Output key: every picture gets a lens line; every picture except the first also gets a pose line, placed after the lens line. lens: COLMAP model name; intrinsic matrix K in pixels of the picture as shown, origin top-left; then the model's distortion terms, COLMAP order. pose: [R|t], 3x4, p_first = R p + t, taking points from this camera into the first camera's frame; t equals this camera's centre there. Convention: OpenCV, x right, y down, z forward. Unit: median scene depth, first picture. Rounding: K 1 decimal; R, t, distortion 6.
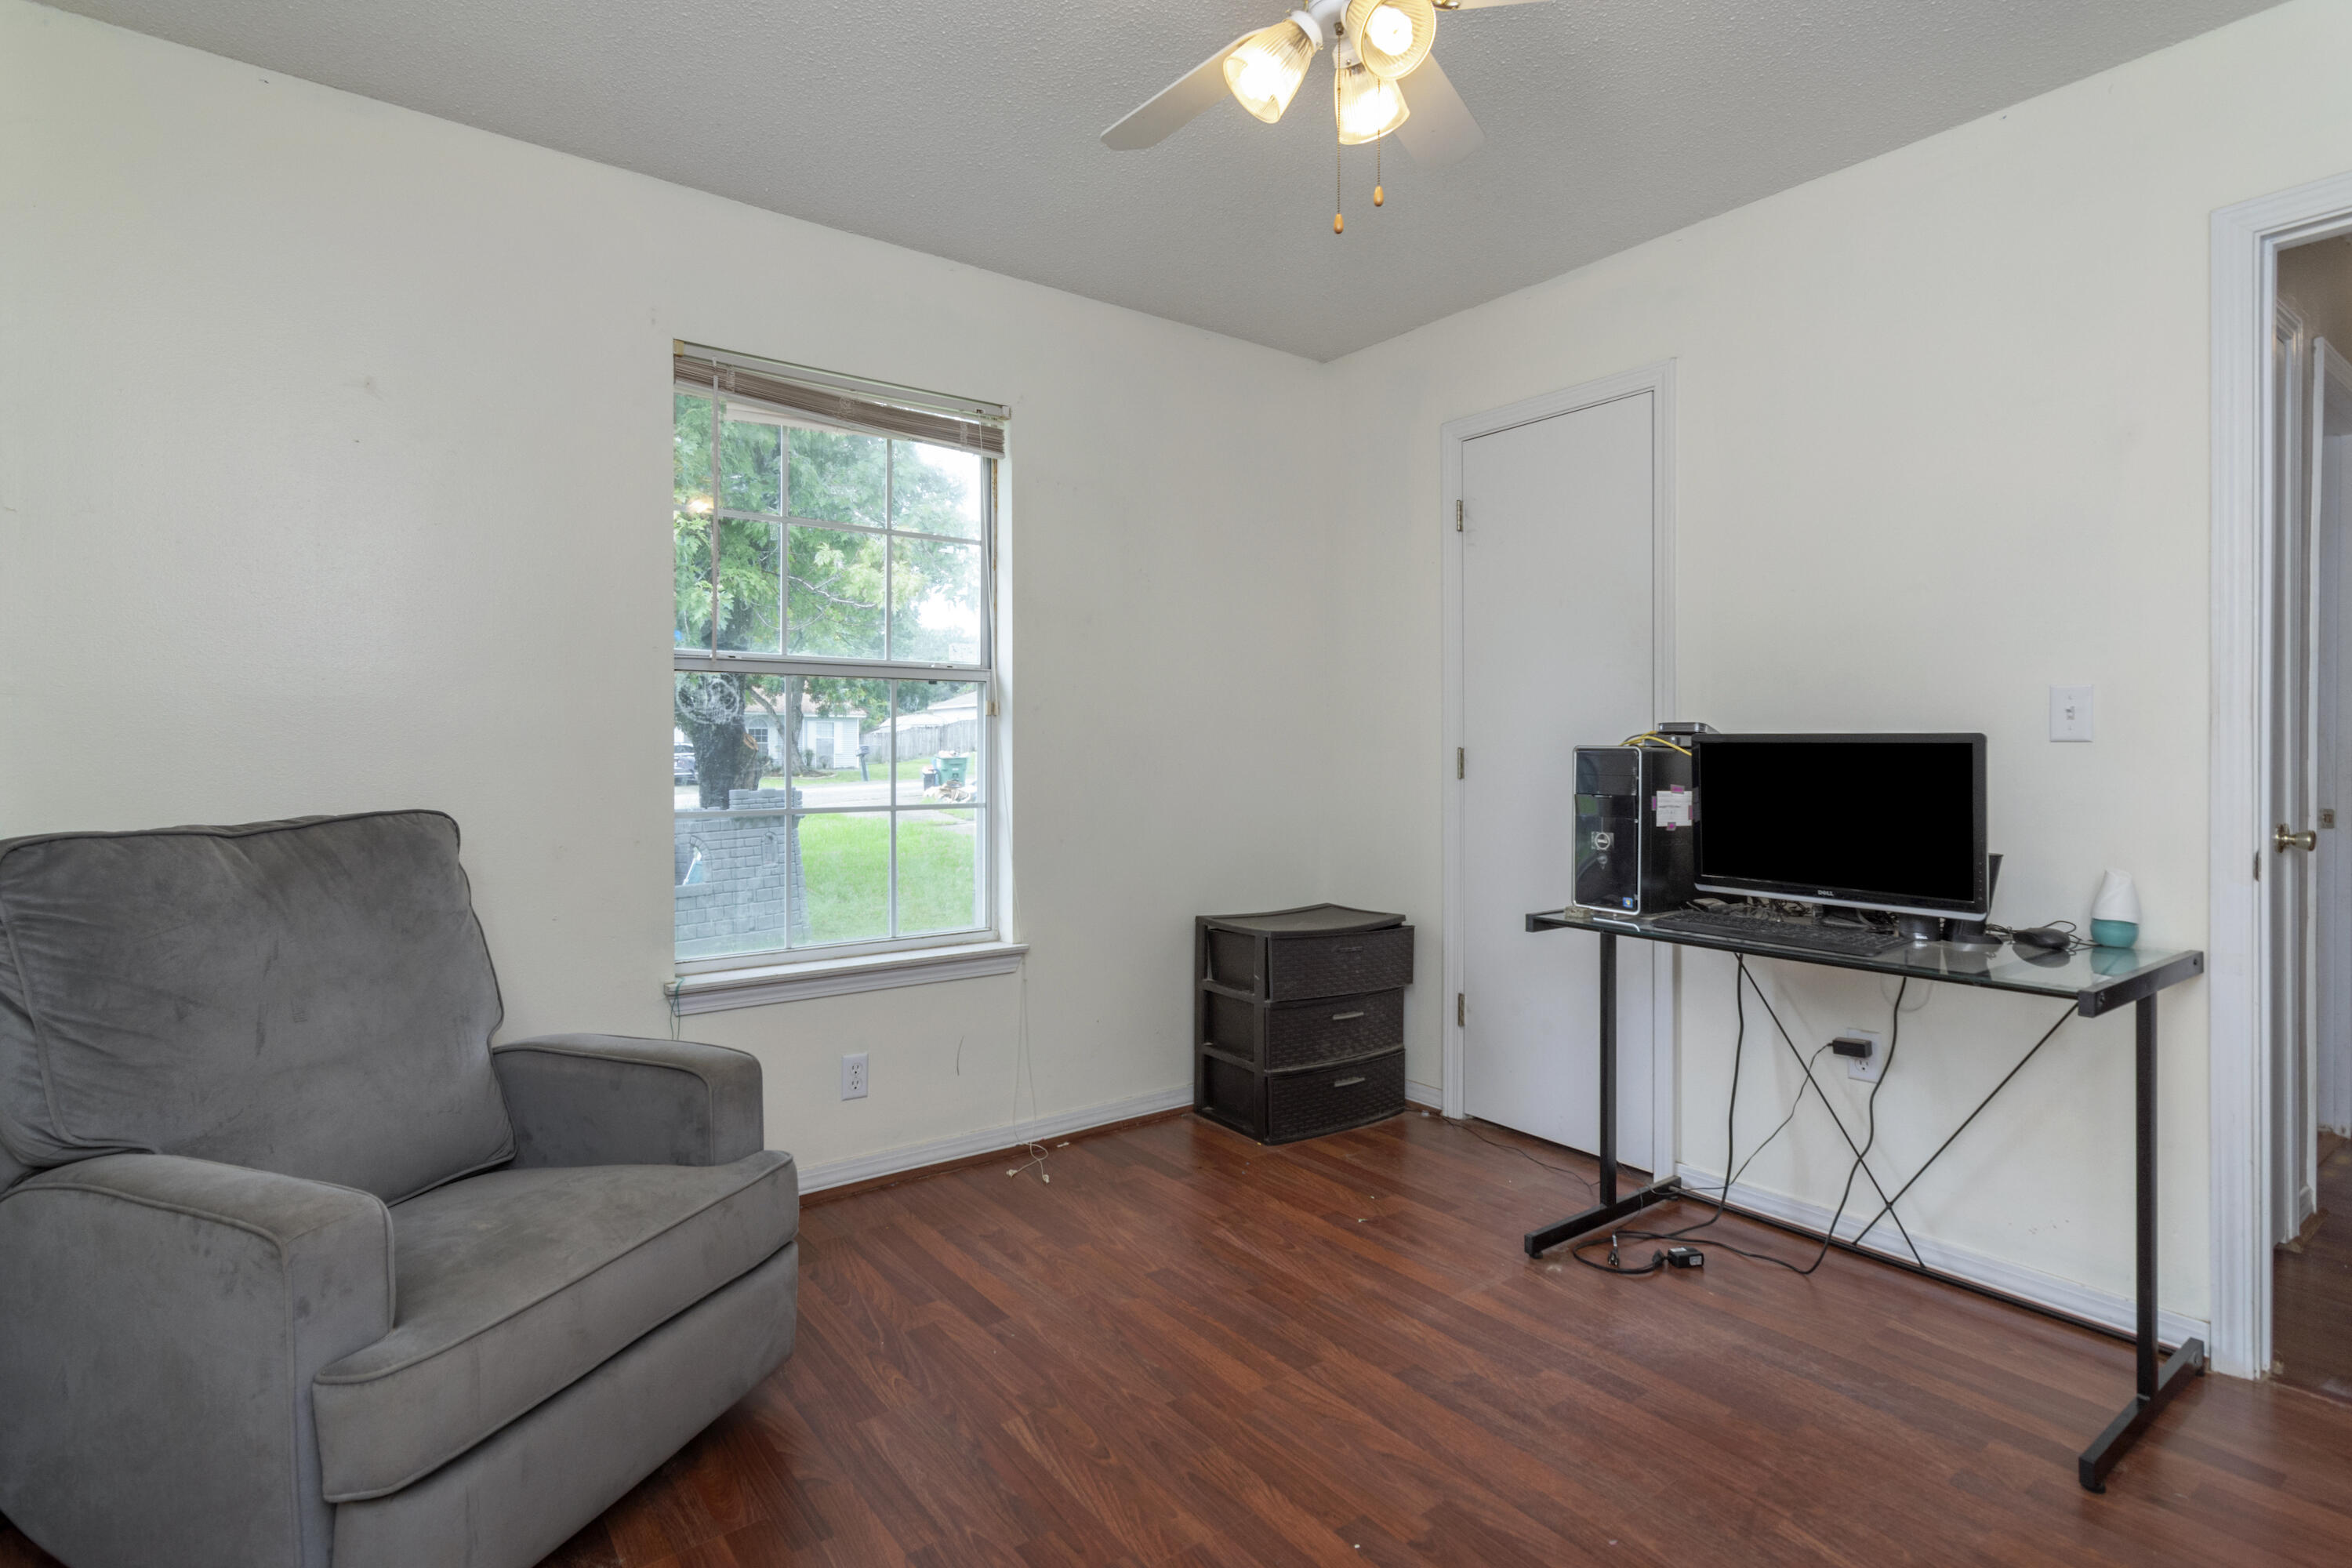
lens RADIAL K [[1147.3, 0, 1174.2], [0, 1147.3, 756.4], [0, 0, 1]] dist [-0.002182, -0.000226]
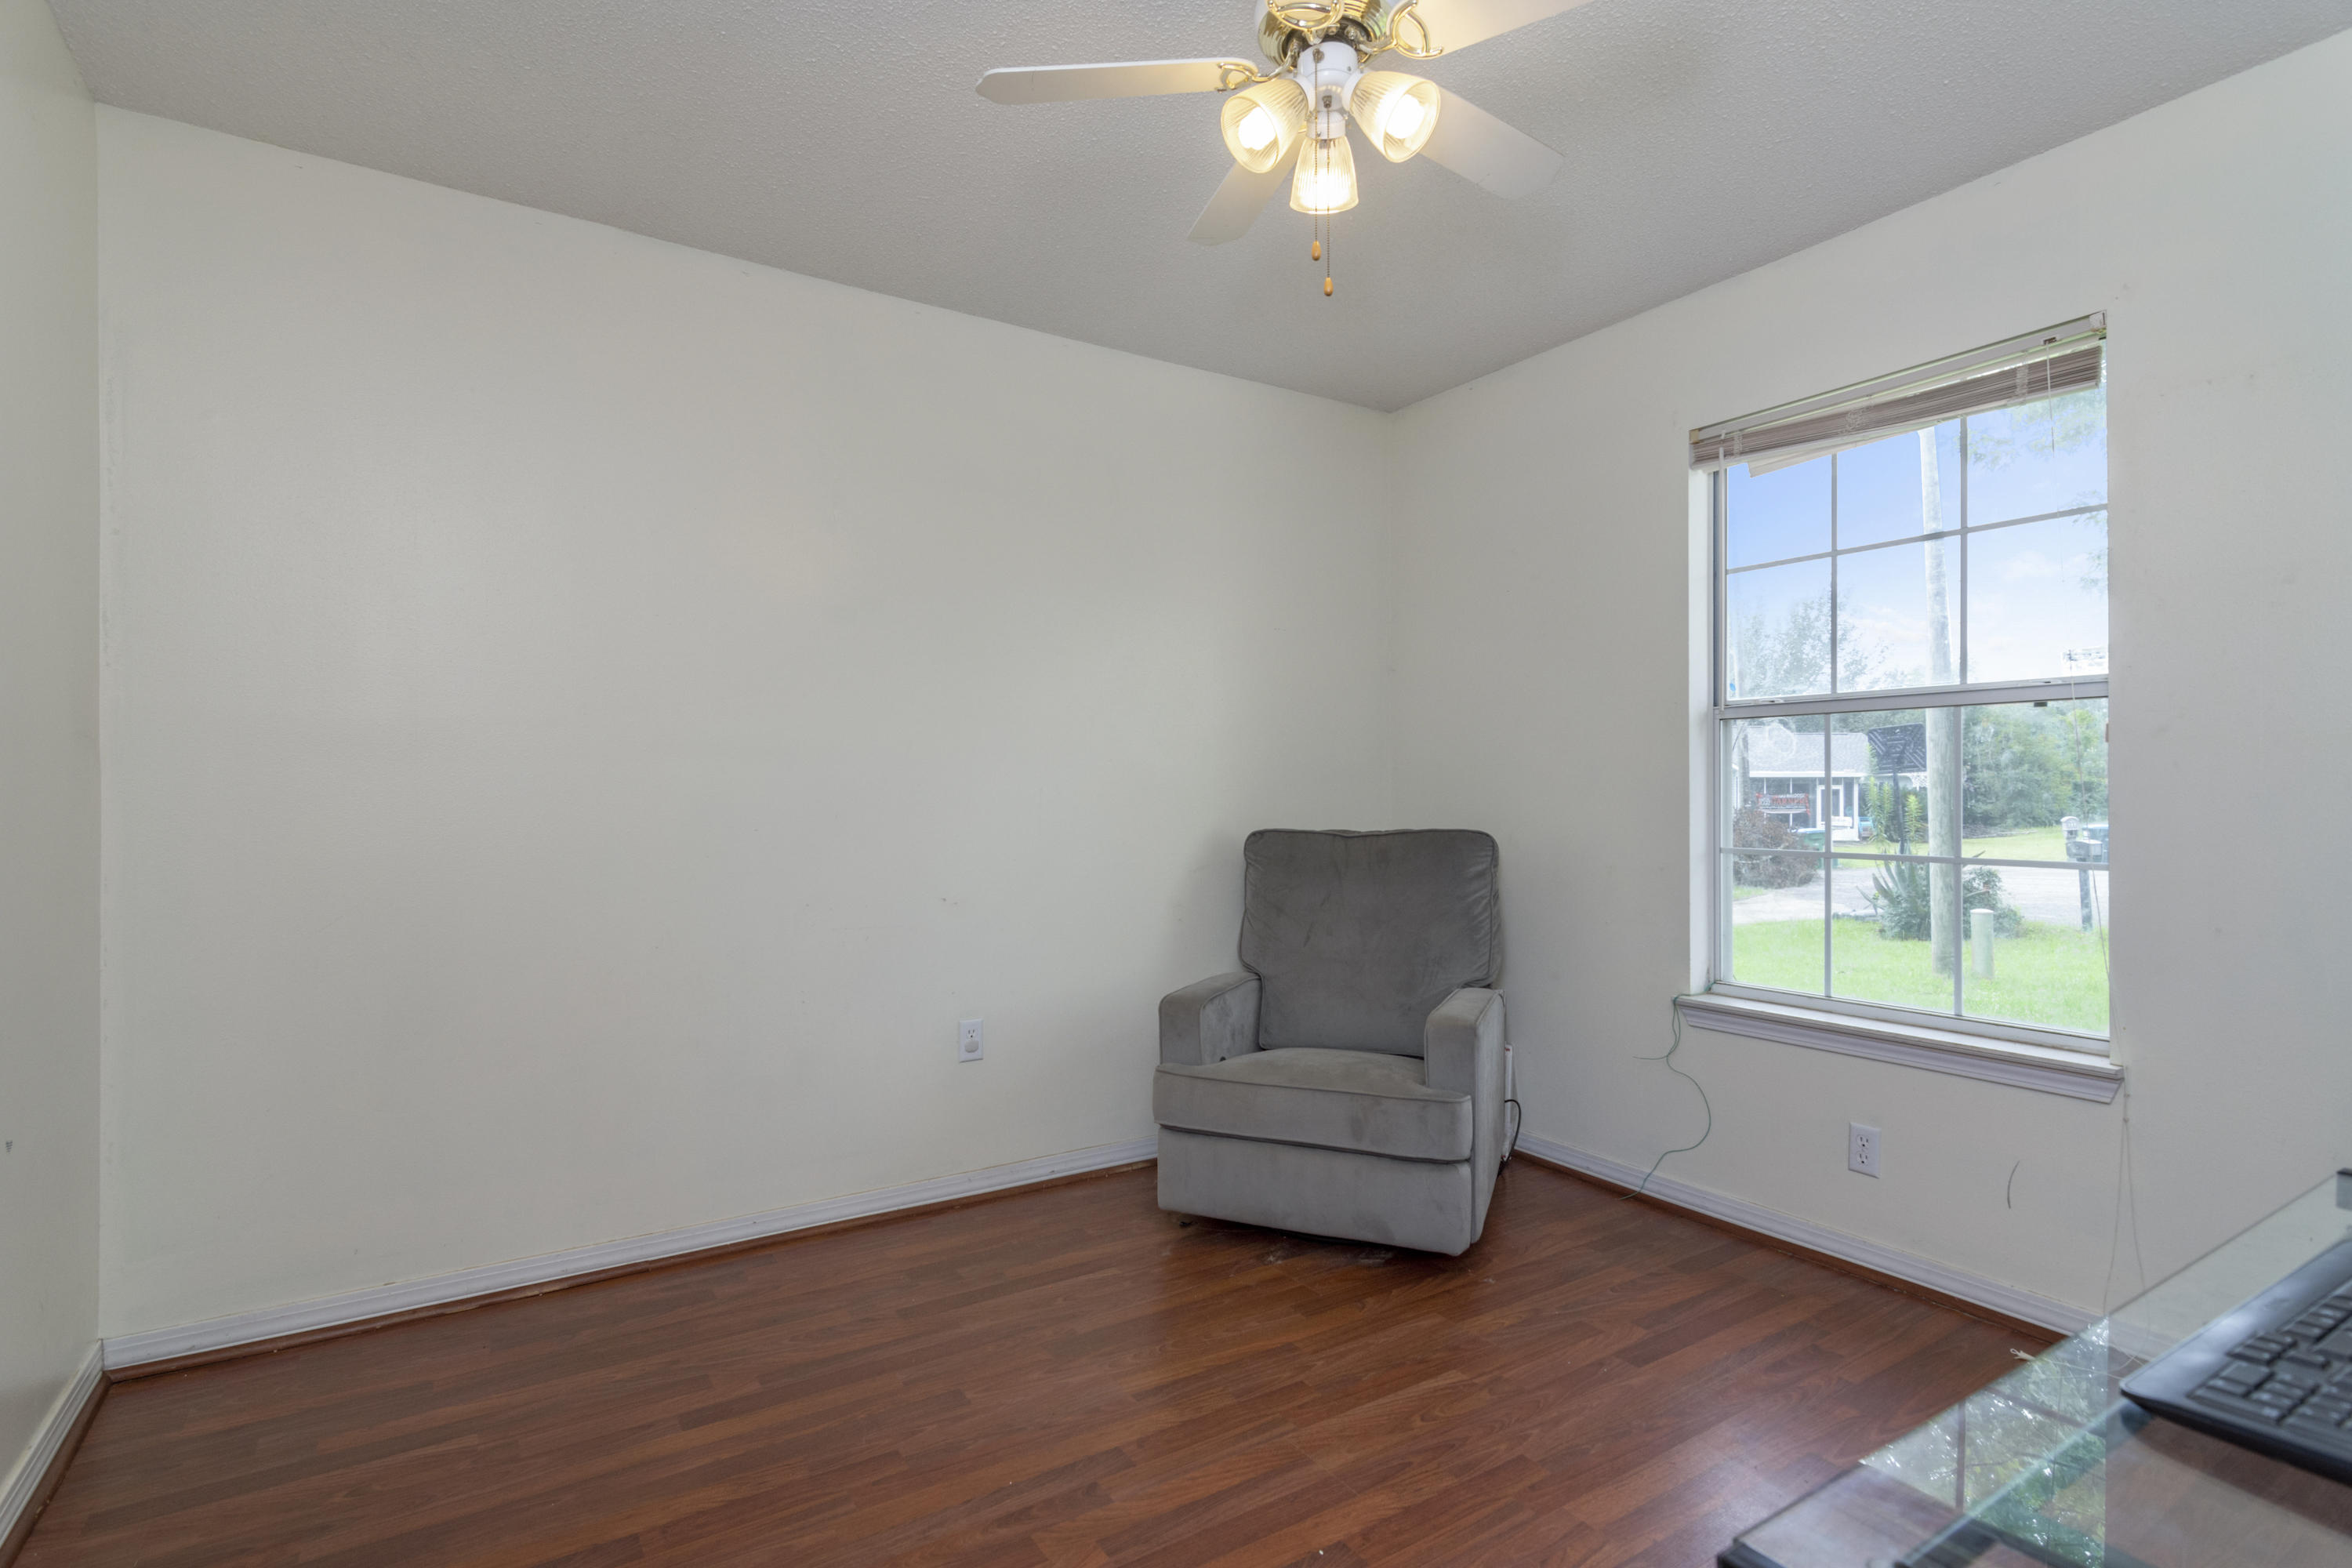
lens RADIAL K [[1151.0, 0, 1184.7], [0, 1151.0, 796.5], [0, 0, 1]] dist [-0.000472, 0.000104]
pose [[-0.067662, 0.001167, -0.997708, 0.829410], [-0.008059, 0.999966, 0.001717, 0.002600], [0.997676, 0.008156, -0.067650, 0.647404]]
